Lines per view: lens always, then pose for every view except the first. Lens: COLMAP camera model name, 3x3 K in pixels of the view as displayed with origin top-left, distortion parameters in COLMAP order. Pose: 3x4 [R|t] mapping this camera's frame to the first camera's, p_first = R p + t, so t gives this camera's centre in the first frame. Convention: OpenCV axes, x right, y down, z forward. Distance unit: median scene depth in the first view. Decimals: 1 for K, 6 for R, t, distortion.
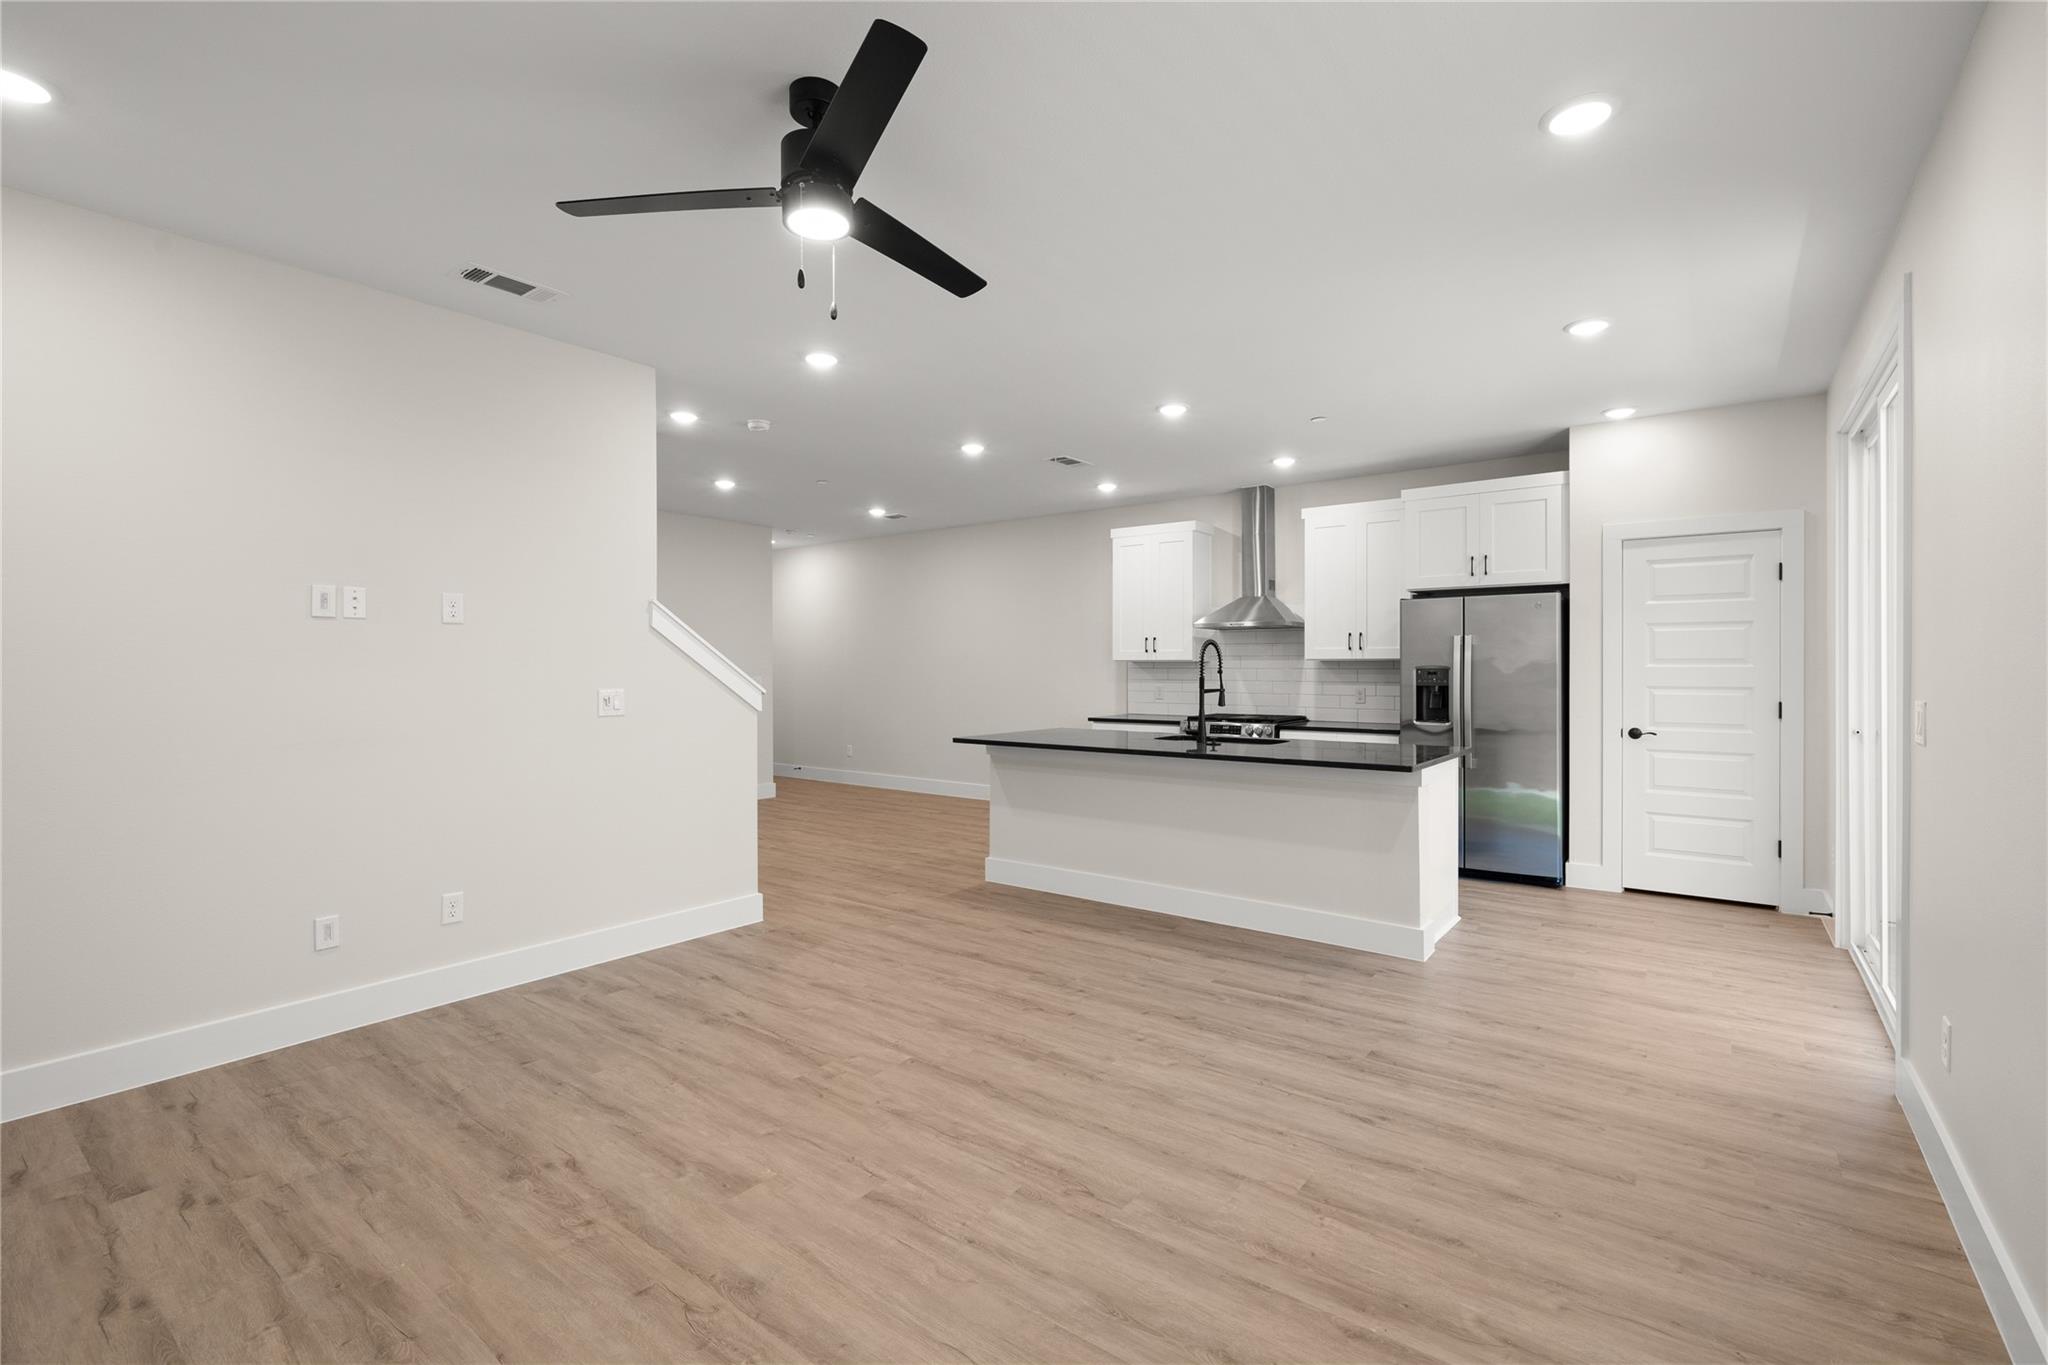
lens RADIAL K [[931.5, 0, 1024.4], [0, 931.5, 673.4], [0, 0, 1]] dist [-0.003970, -0.000851]
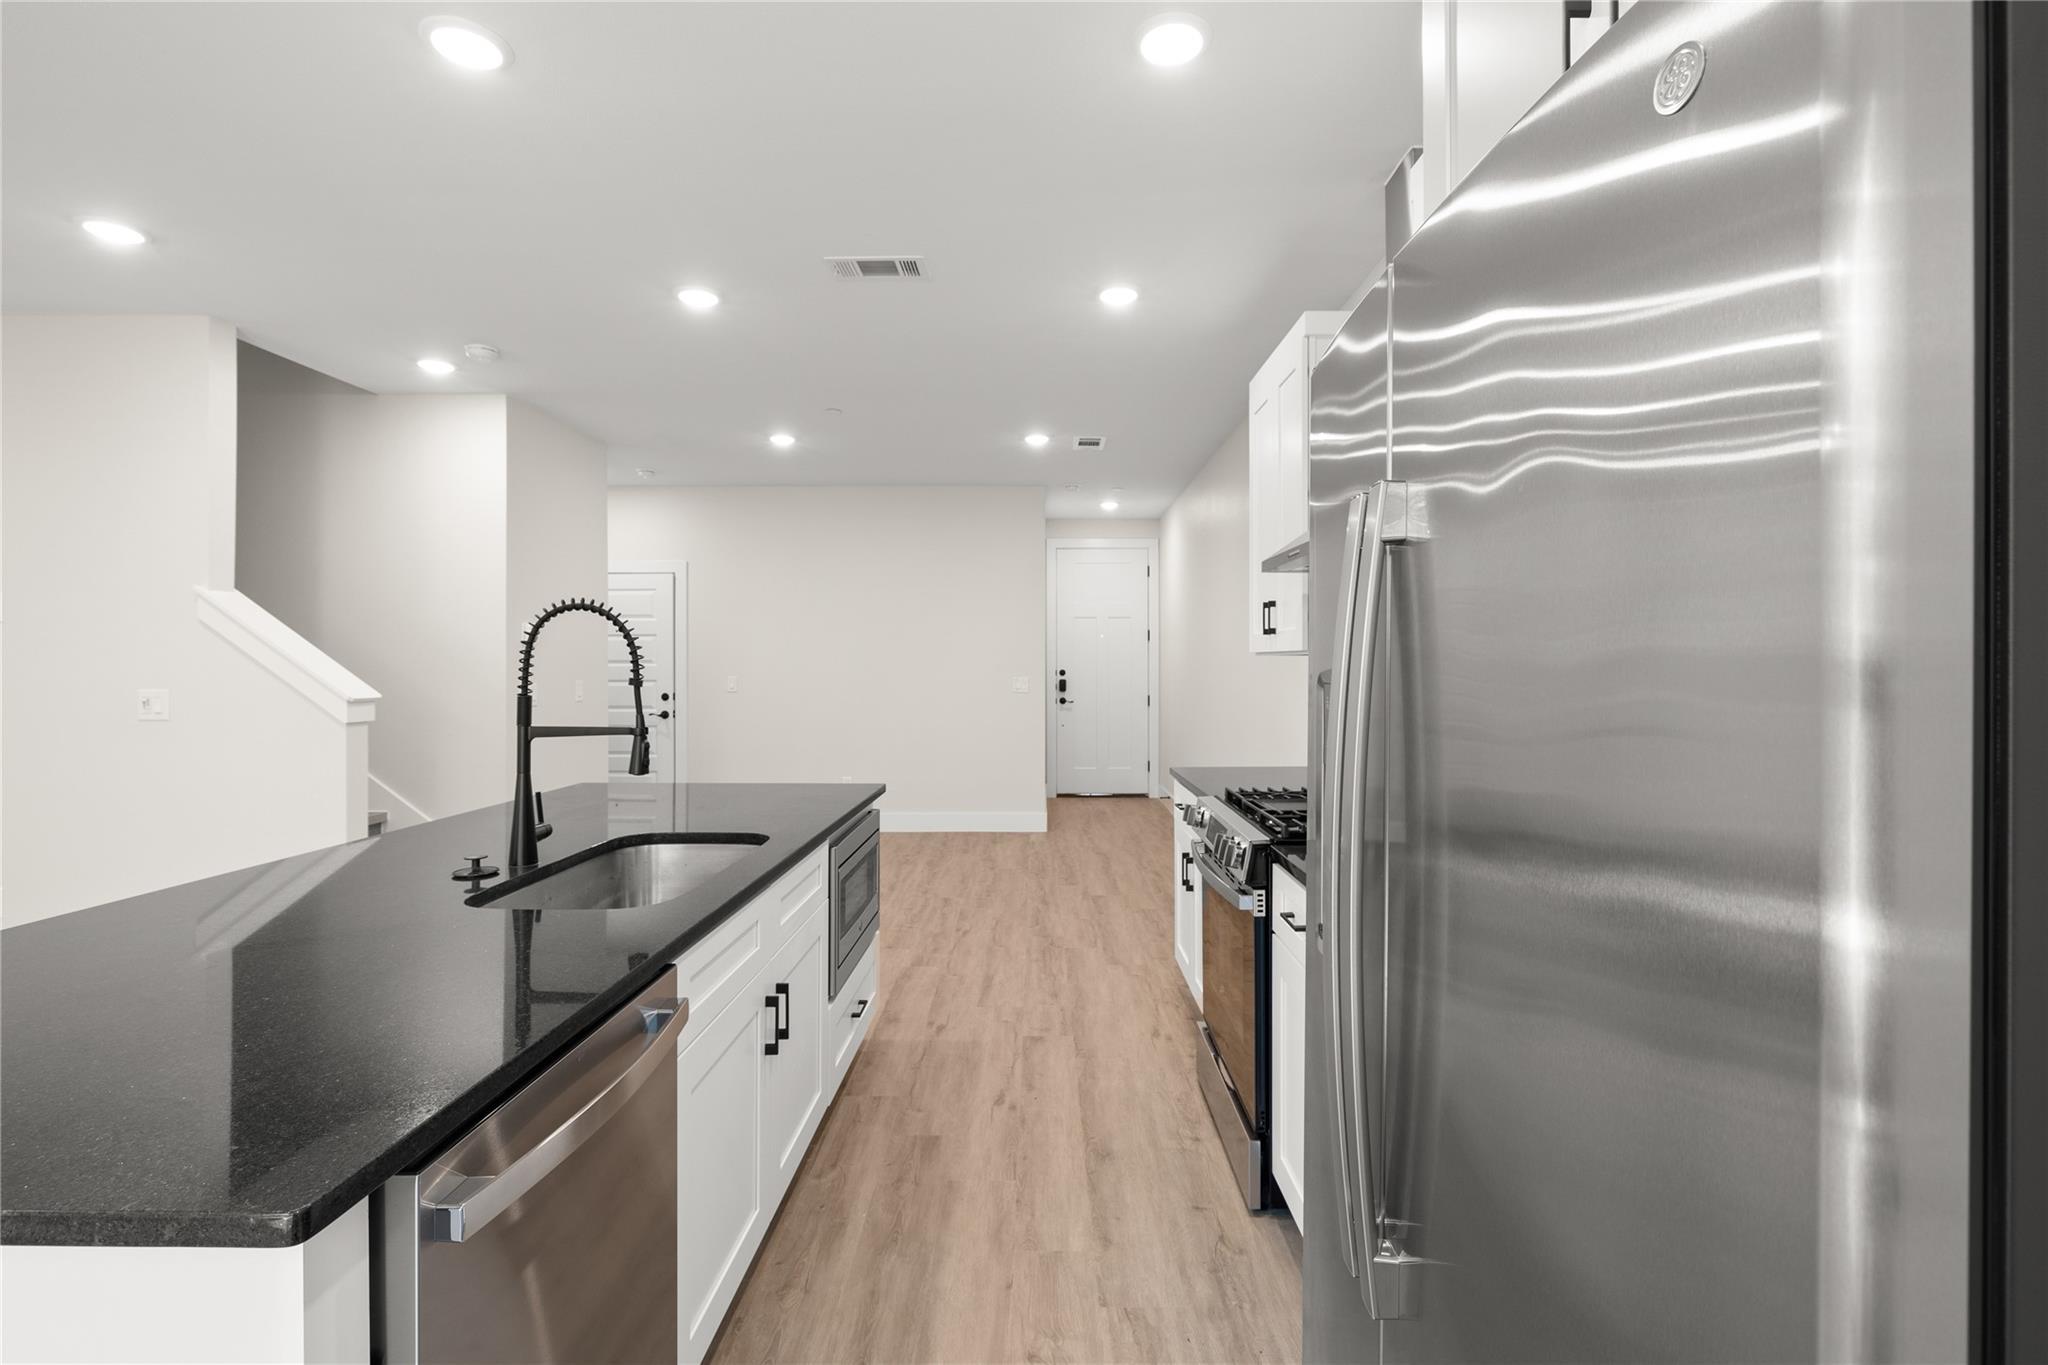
lens RADIAL K [[931.5, 0, 1026.5], [0, 931.5, 671.3], [0, 0, 1]] dist [-0.003970, -0.000851]
pose [[0.581200, 0.005311, -0.813743, 0.612031], [-0.009962, 0.999950, -0.000588, -0.007064], [0.813699, 0.008448, 0.581224, 0.927948]]
